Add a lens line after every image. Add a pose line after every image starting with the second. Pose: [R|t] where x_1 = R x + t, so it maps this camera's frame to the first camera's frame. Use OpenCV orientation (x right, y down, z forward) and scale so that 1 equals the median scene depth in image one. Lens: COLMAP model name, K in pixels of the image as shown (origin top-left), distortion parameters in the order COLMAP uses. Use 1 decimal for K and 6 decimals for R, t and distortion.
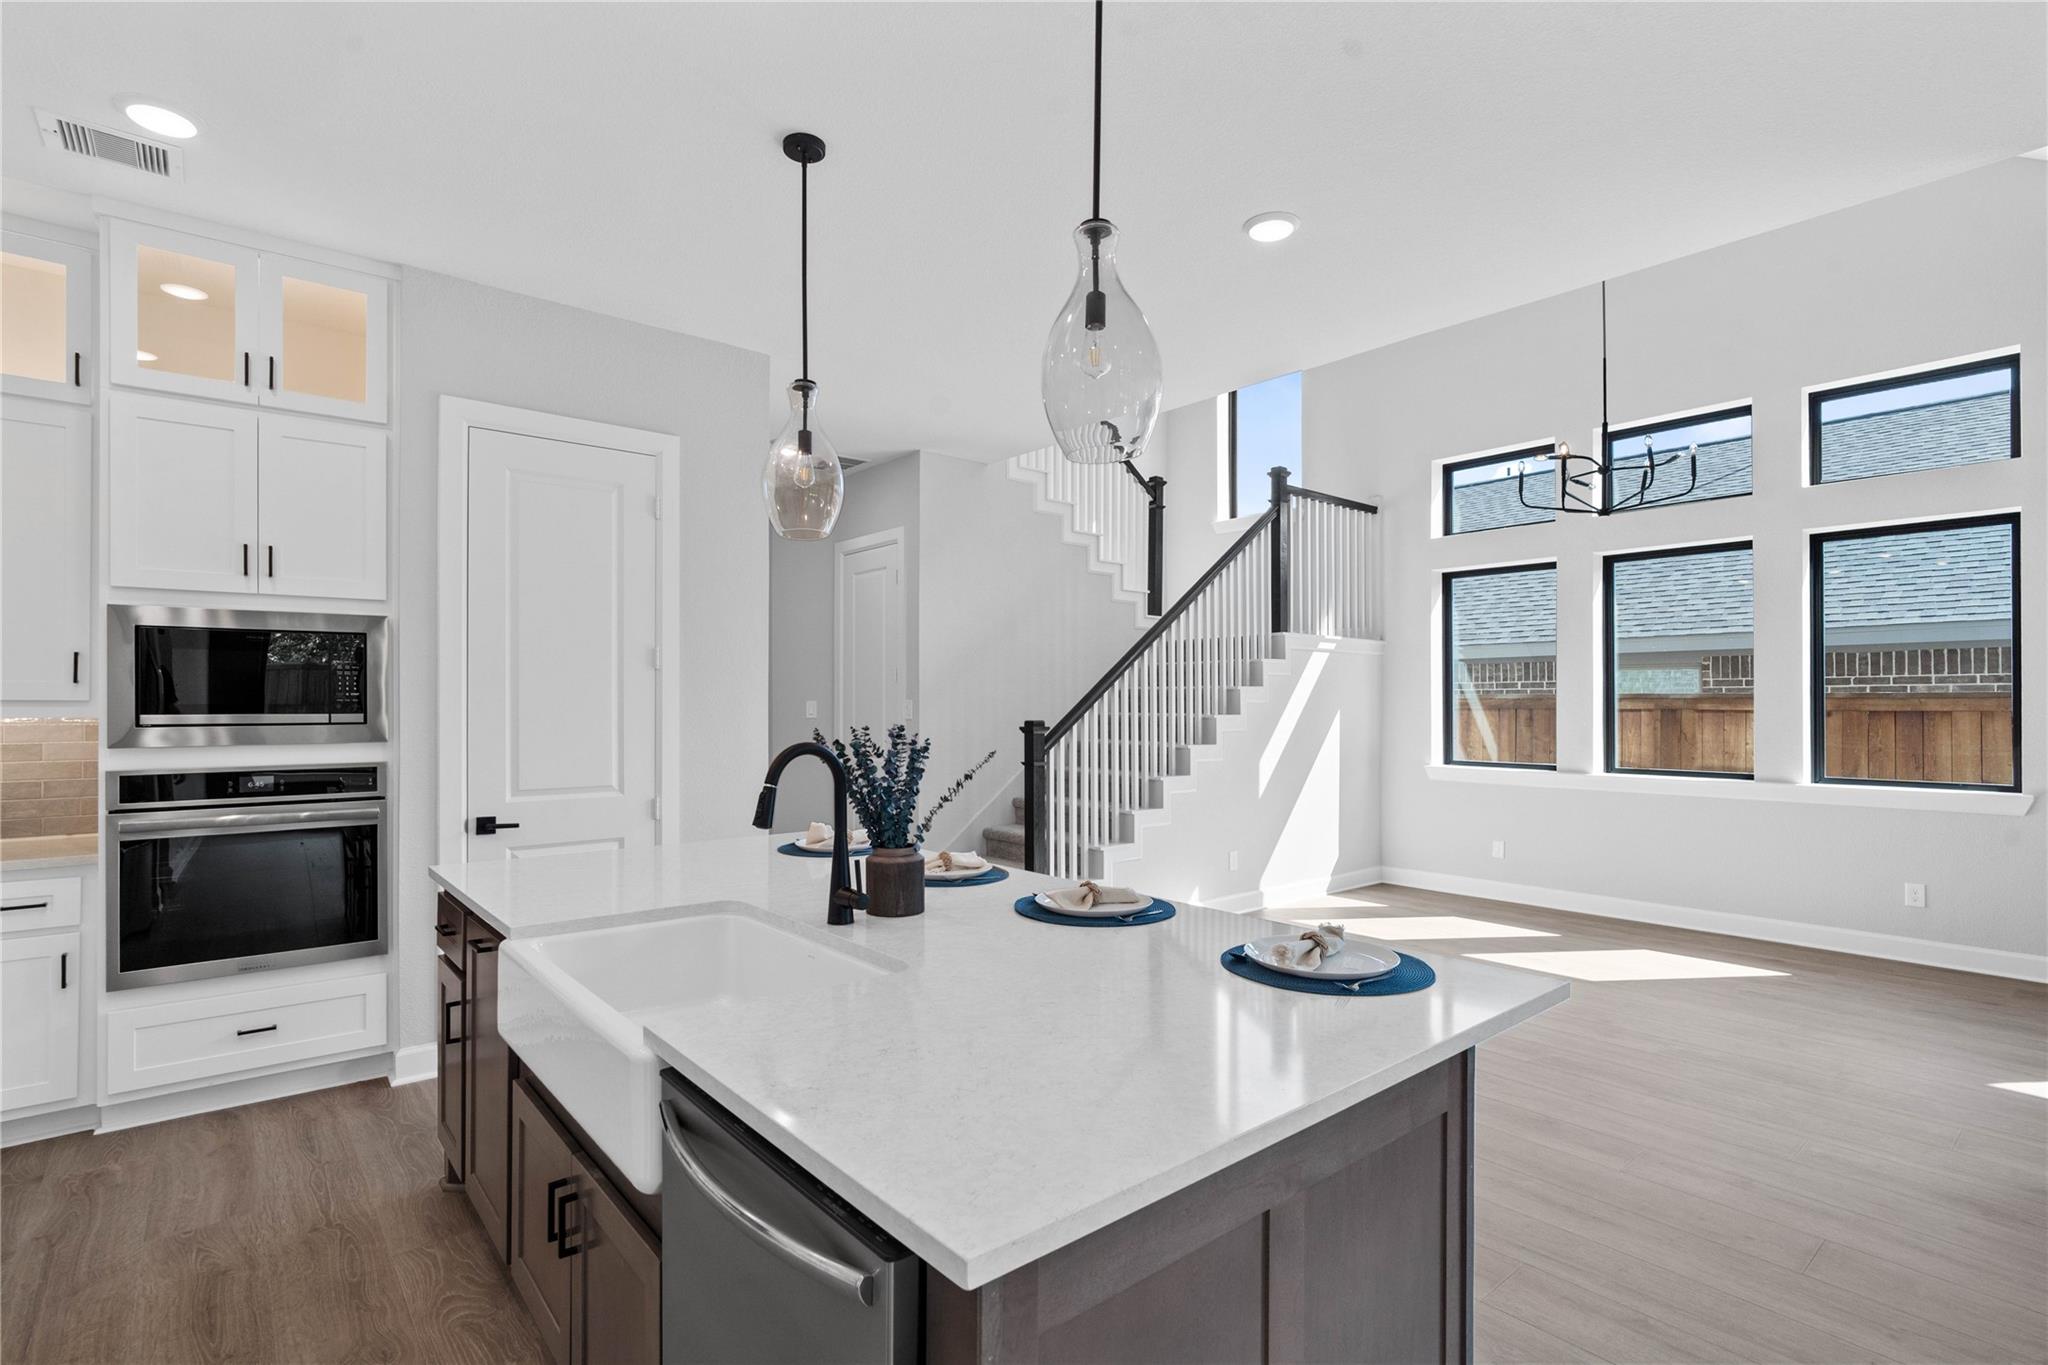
lens RADIAL K [[978.1, 0, 1021.9], [0, 978.1, 698.8], [0, 0, 1]] dist [-0.002511, 0.000900]
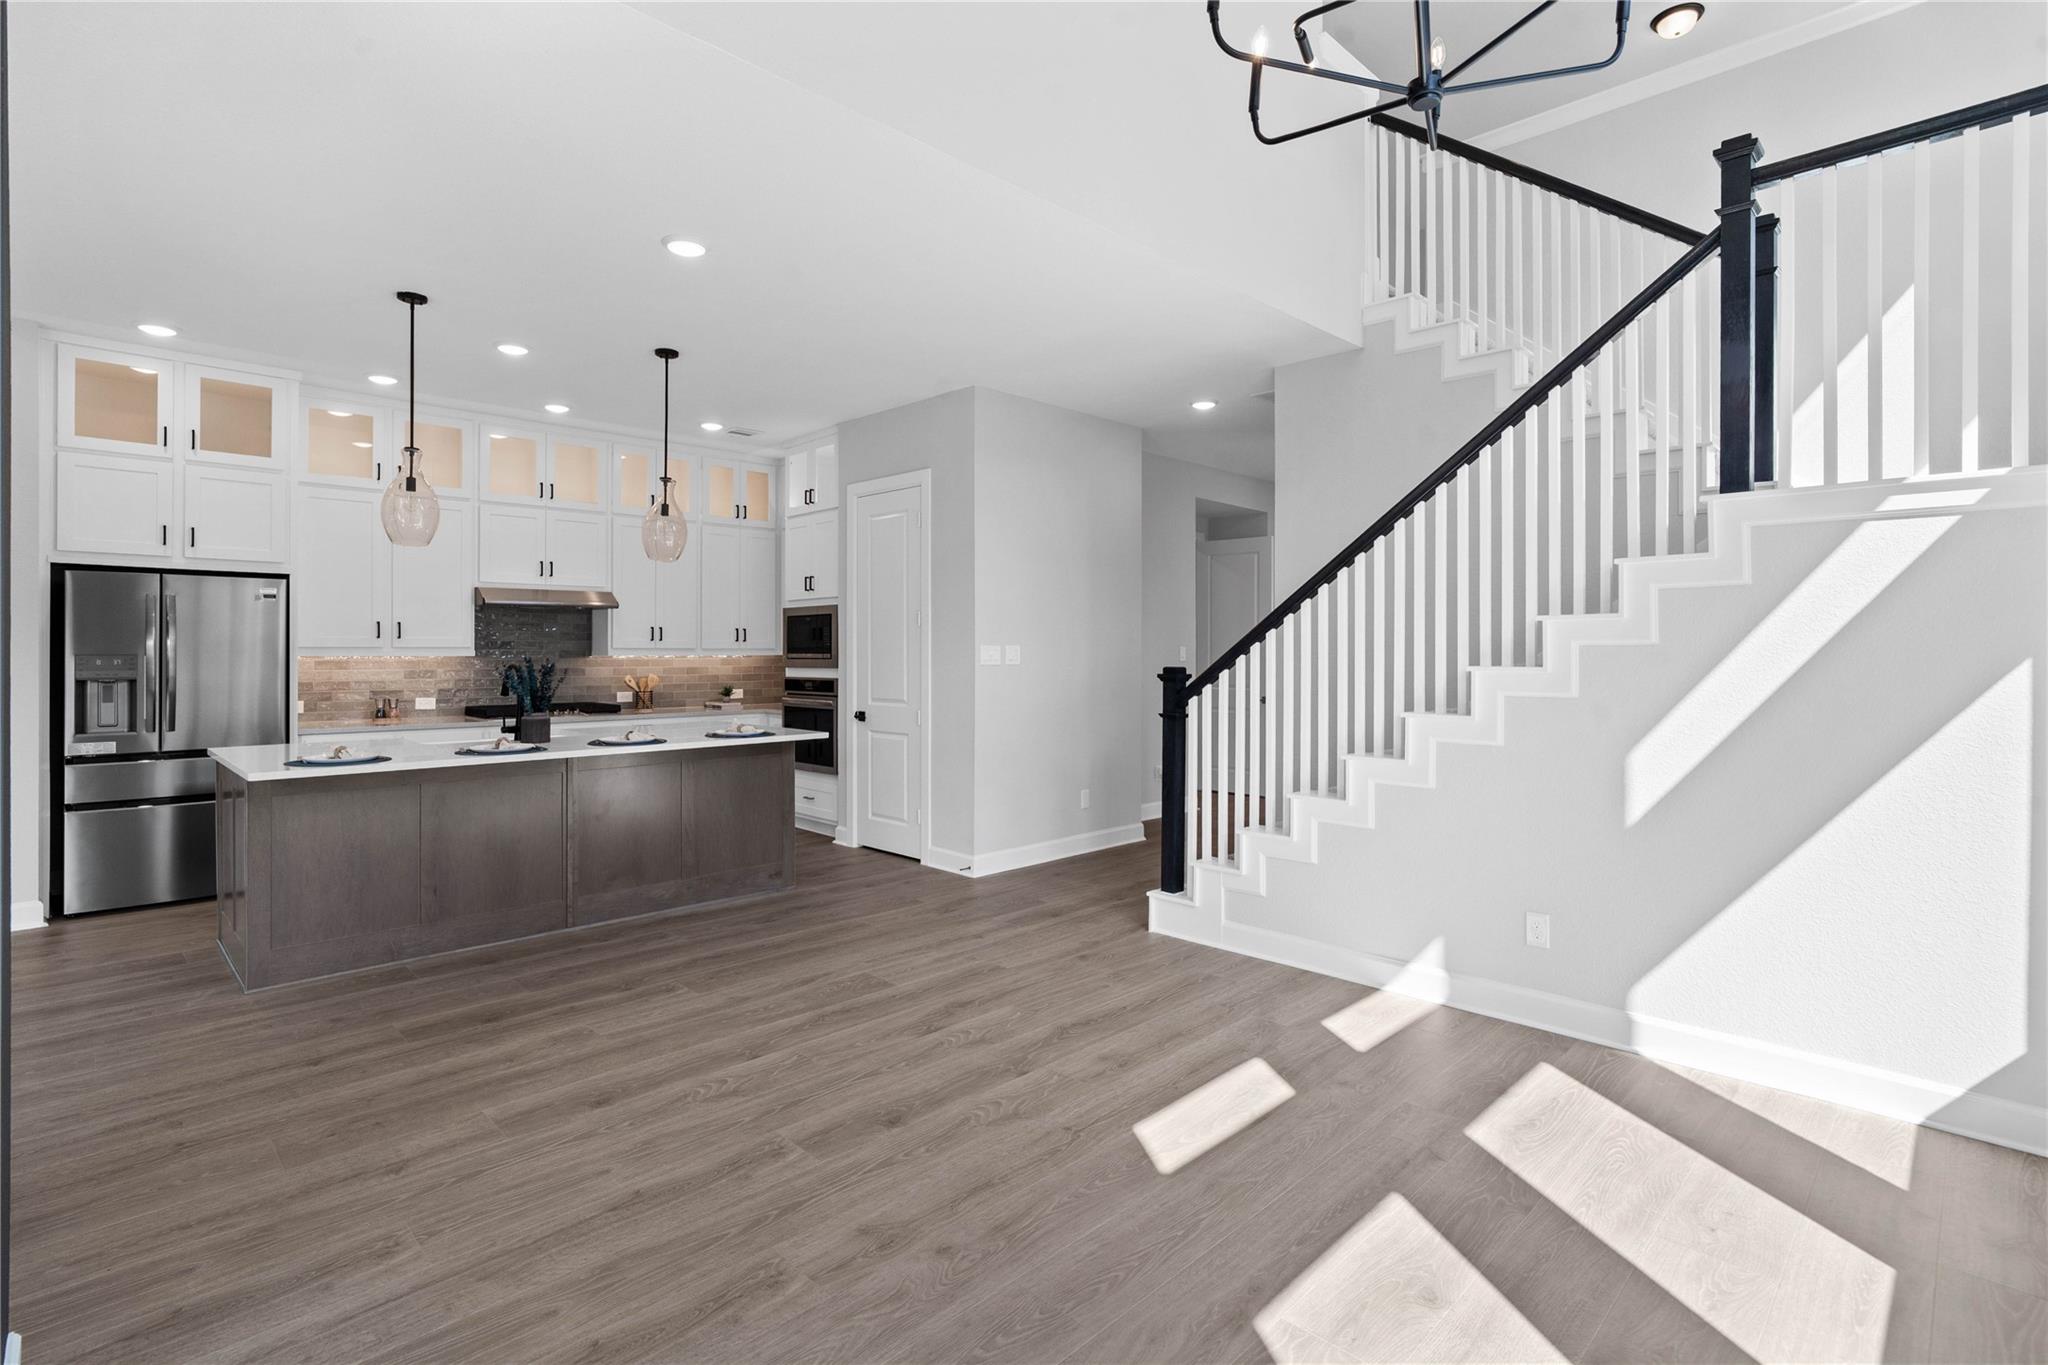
lens RADIAL K [[978.1, 0, 1028.4], [0, 978.1, 663.0], [0, 0, 1]] dist [-0.002511, 0.000900]
pose [[0.091379, 0.011935, -0.995745, 0.881313], [0.003799, 0.999917, 0.012334, 0.006828], [0.995809, -0.004910, 0.091326, 0.784067]]
